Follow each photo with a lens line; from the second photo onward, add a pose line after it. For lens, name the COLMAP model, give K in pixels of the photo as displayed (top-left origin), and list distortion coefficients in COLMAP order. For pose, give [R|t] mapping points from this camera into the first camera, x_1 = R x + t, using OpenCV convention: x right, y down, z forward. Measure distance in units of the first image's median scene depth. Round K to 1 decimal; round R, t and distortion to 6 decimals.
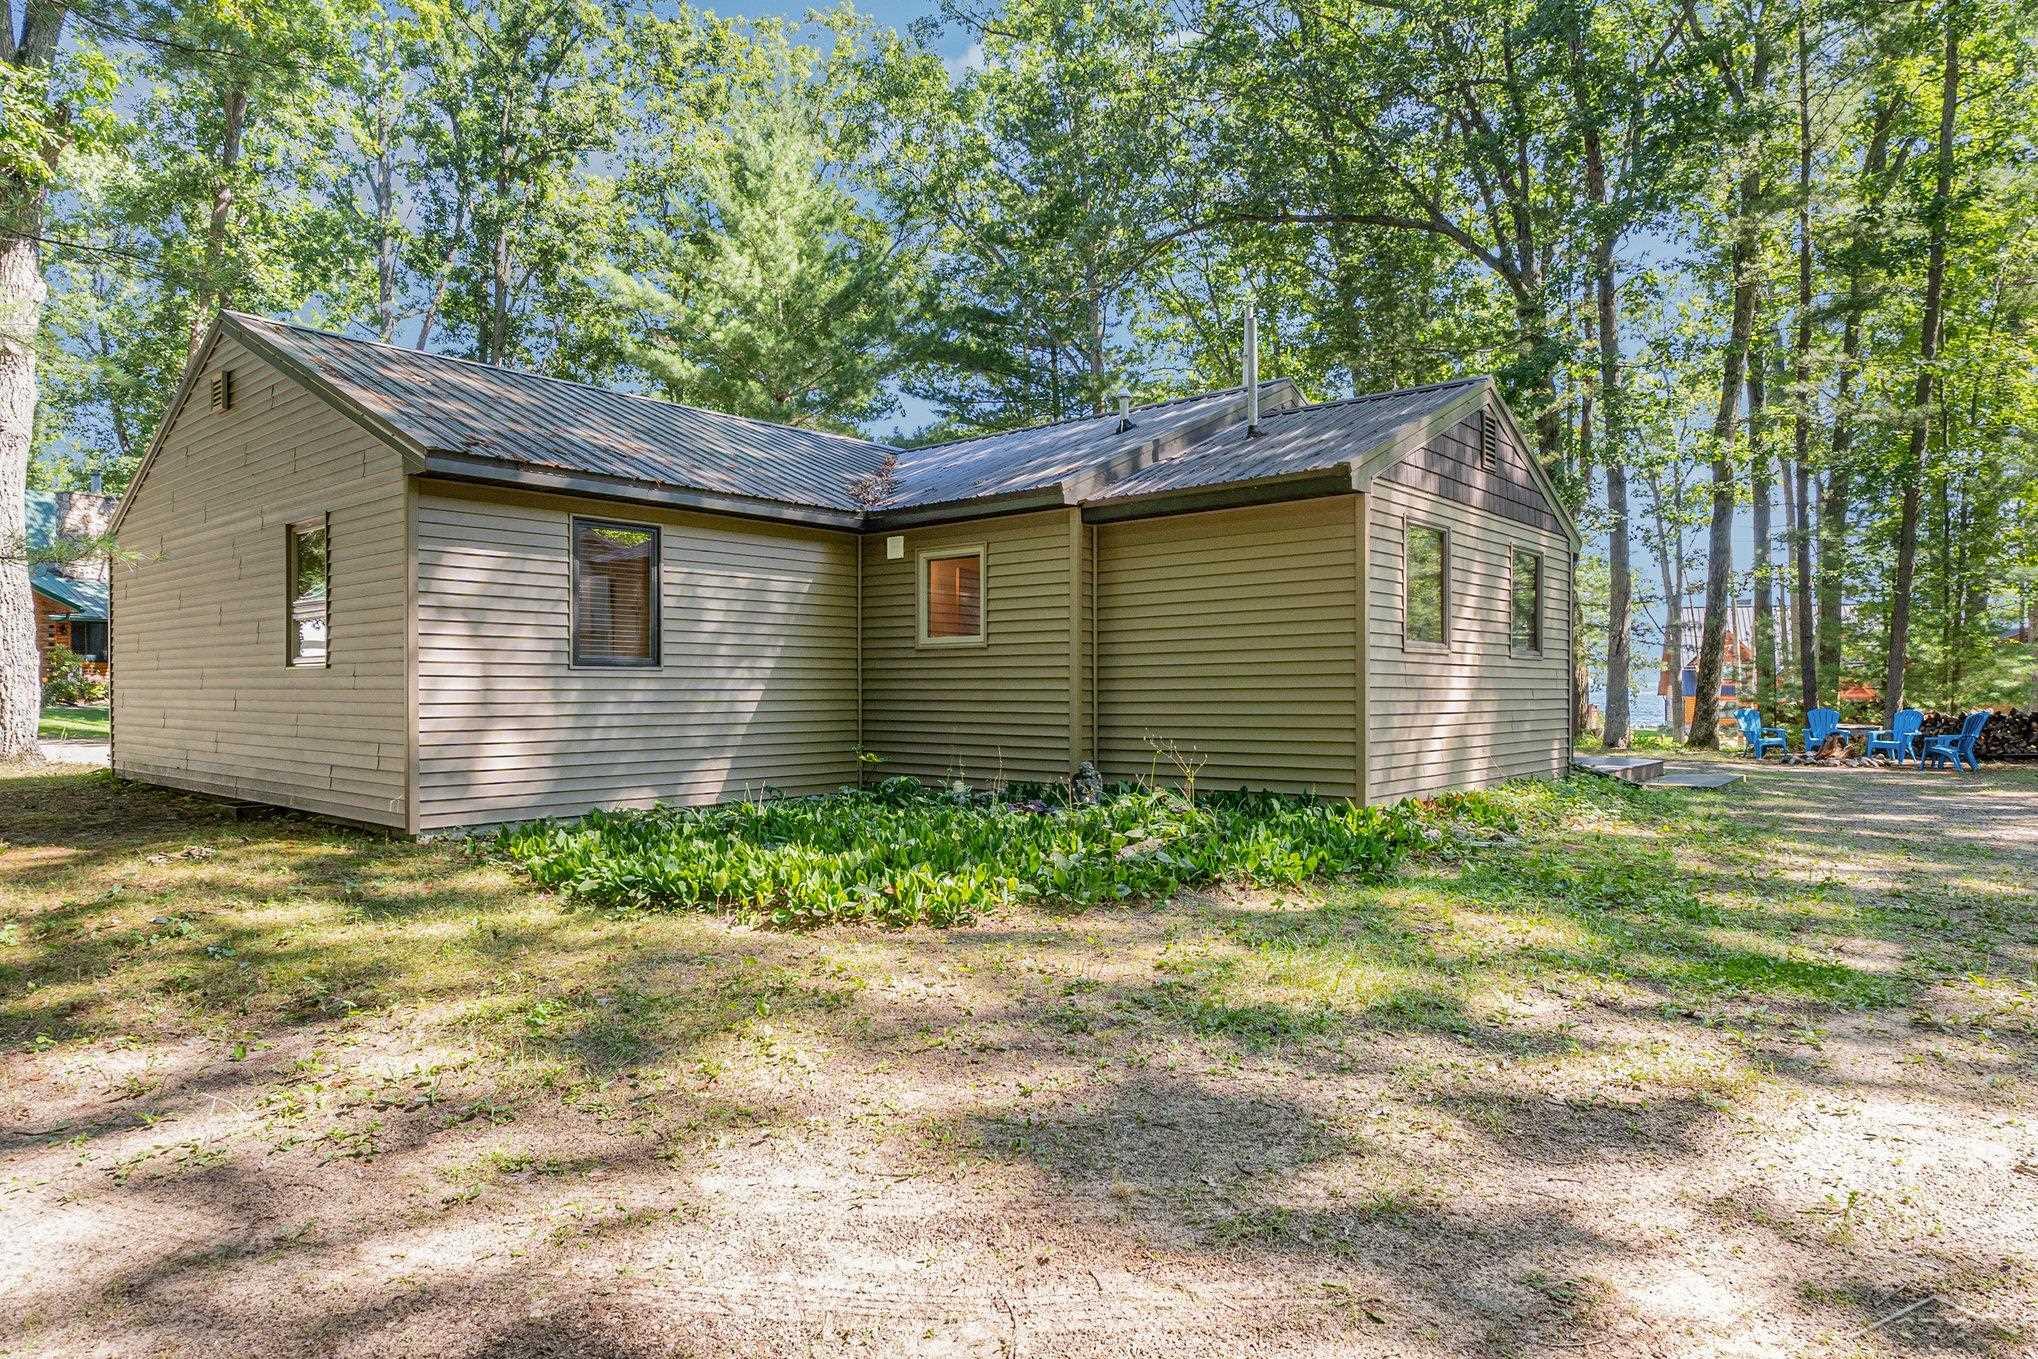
lens RADIAL K [[1232.2, 0, 1020.4], [0, 1232.2, 684.0], [0, 0, 1]] dist [-0.000259, 0.000157]
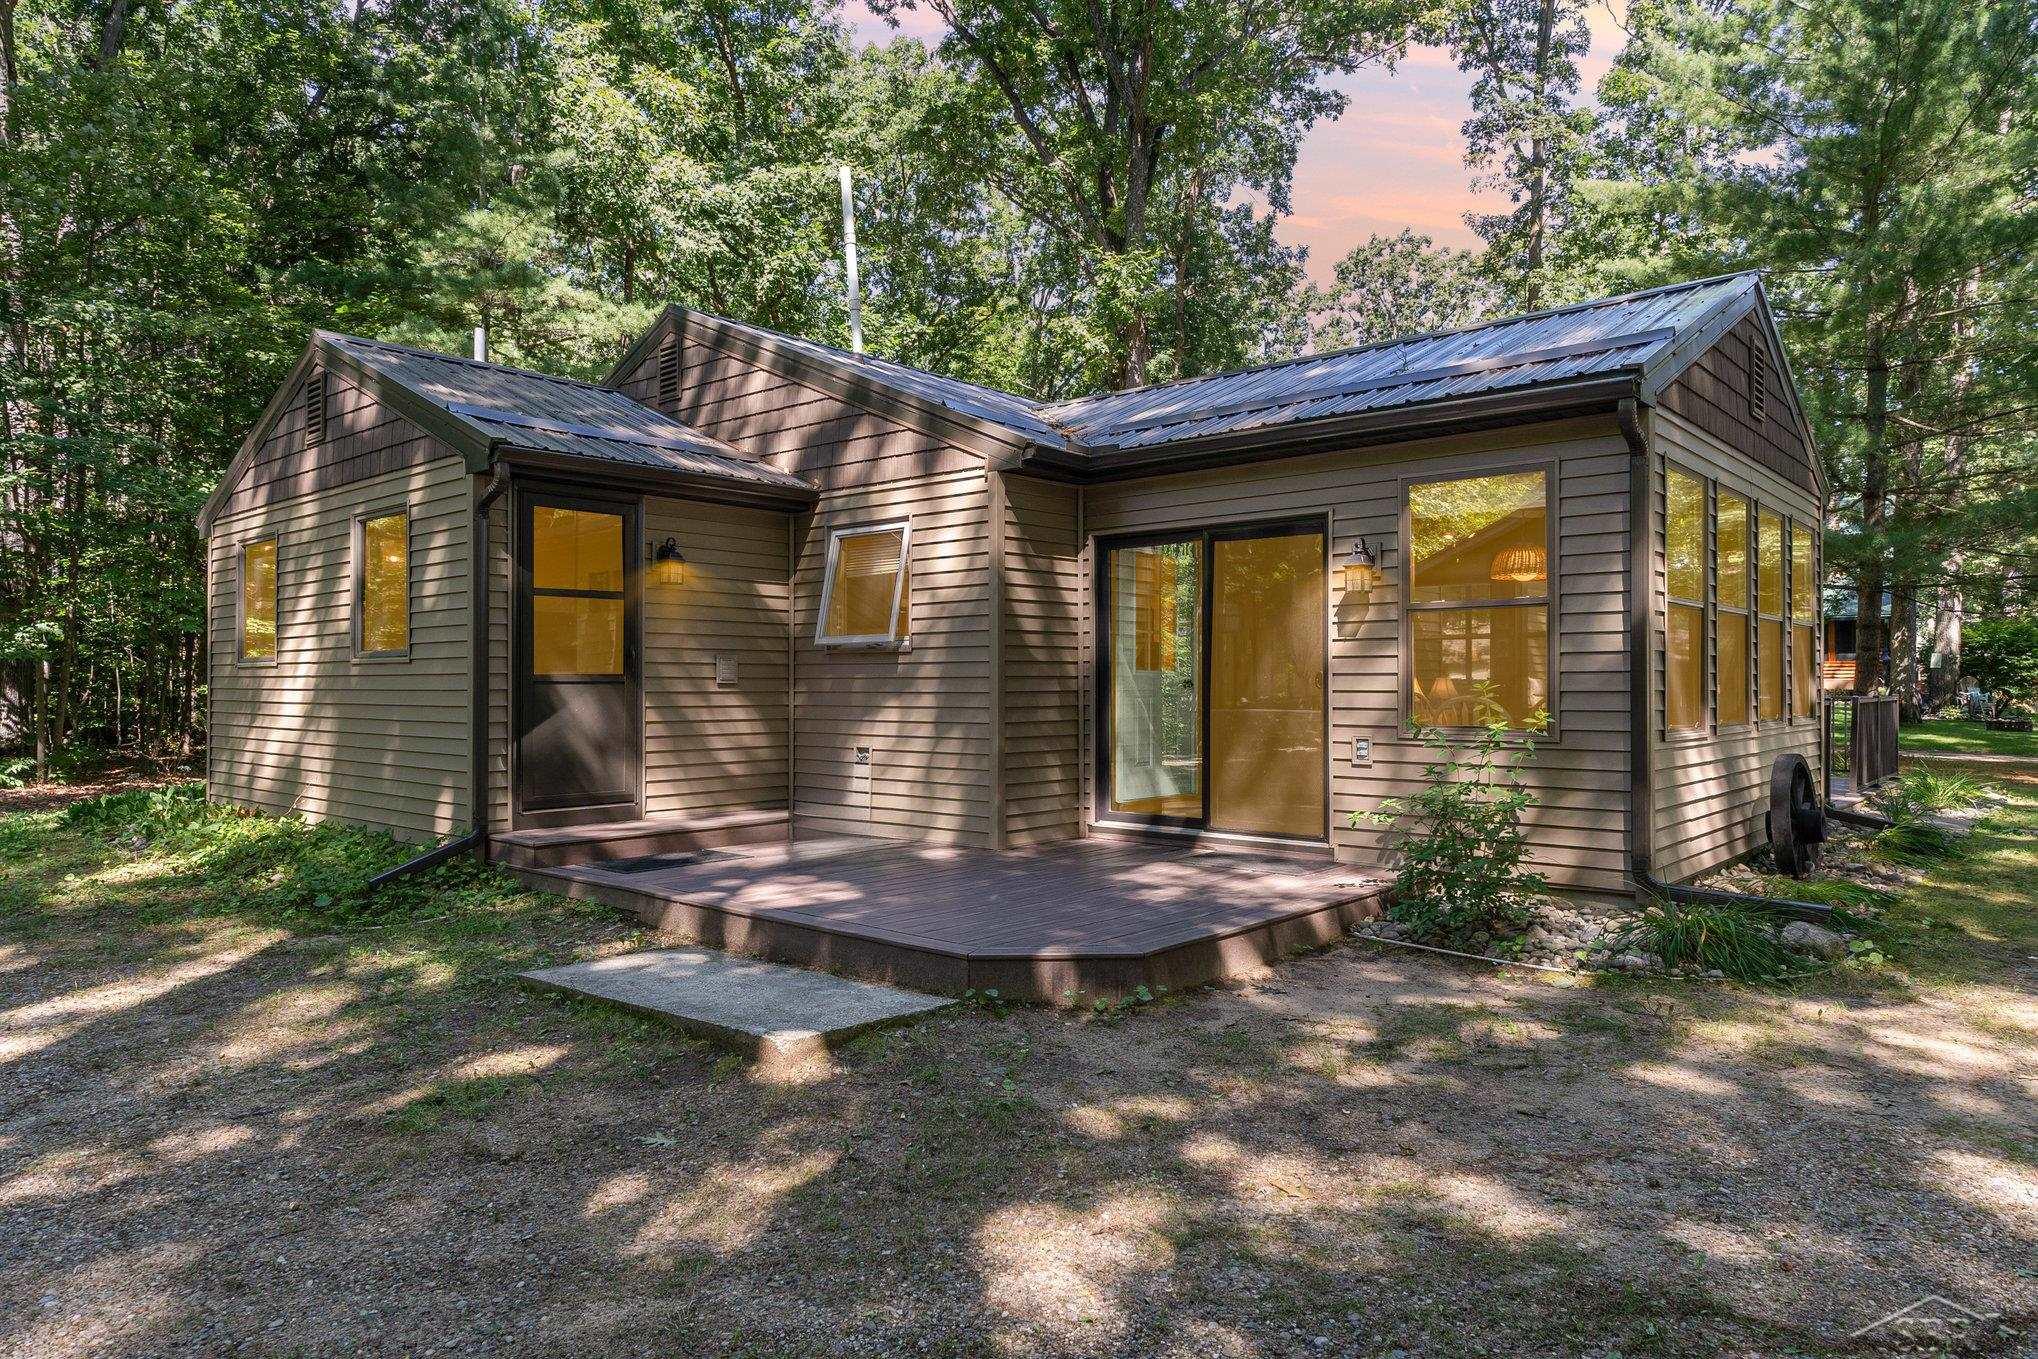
lens RADIAL K [[1232.2, 0, 1019.1], [0, 1232.2, 676.0], [0, 0, 1]] dist [-0.000259, 0.000157]
pose [[-0.008567, 0.000321, -0.999963, 1.313245], [0.011176, 0.999938, 0.000225, -0.010669], [0.999901, -0.011173, -0.008570, 1.609556]]
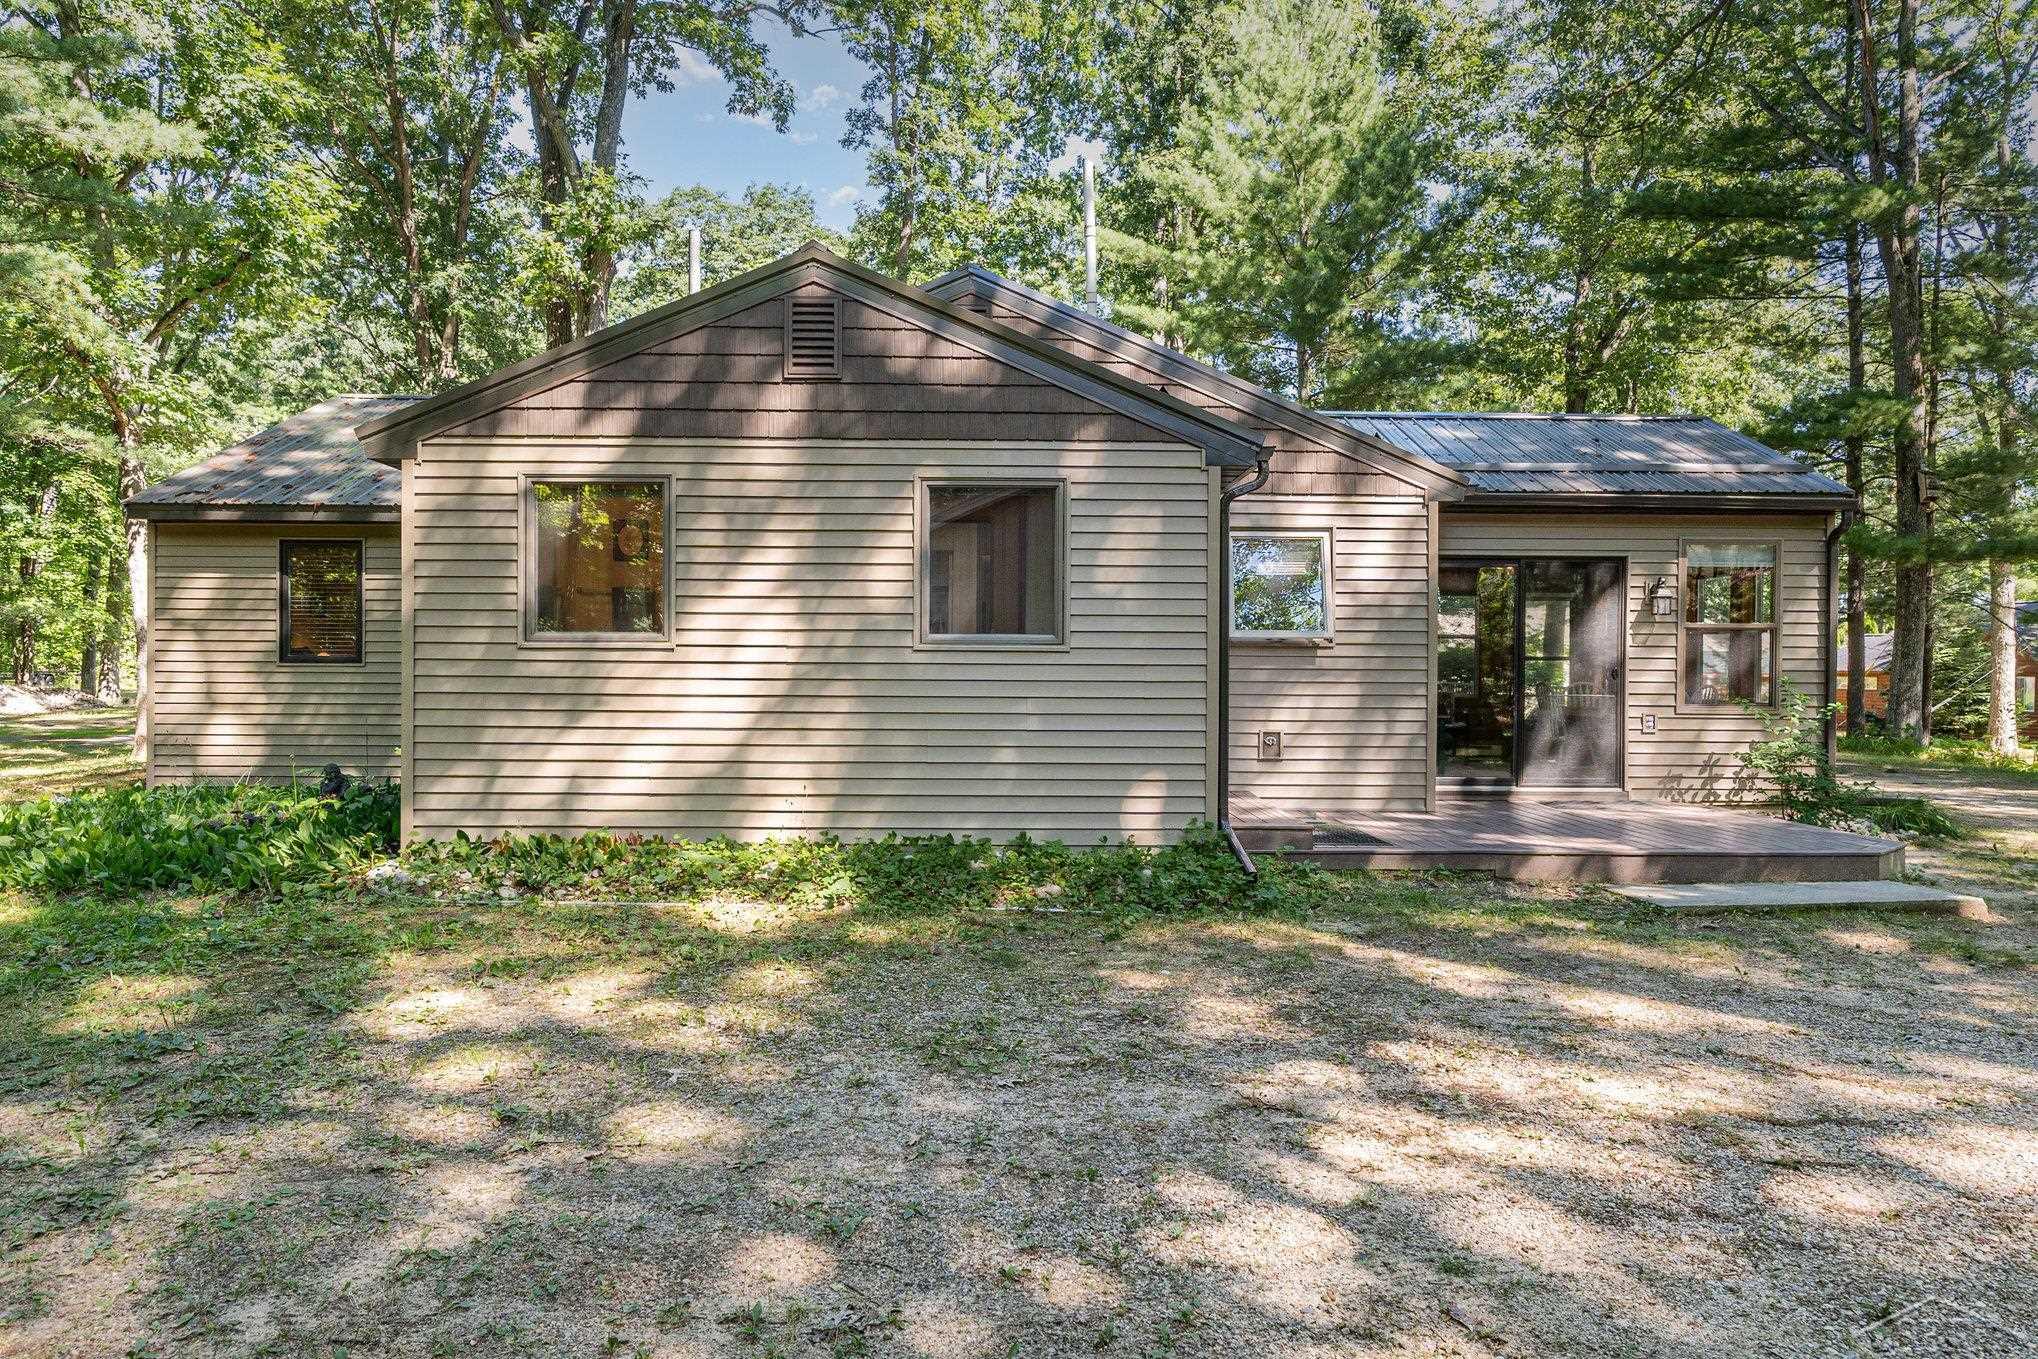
lens RADIAL K [[1404.2, 0, 1020.5], [0, 1404.2, 682.9], [0, 0, 1]] dist [-0.000436, 0.000512]
pose [[0.667542, 0.011349, -0.744486, 1.122042], [-0.000936, 0.999896, 0.014402, -0.015393], [0.744572, -0.008917, 0.667483, 0.596397]]
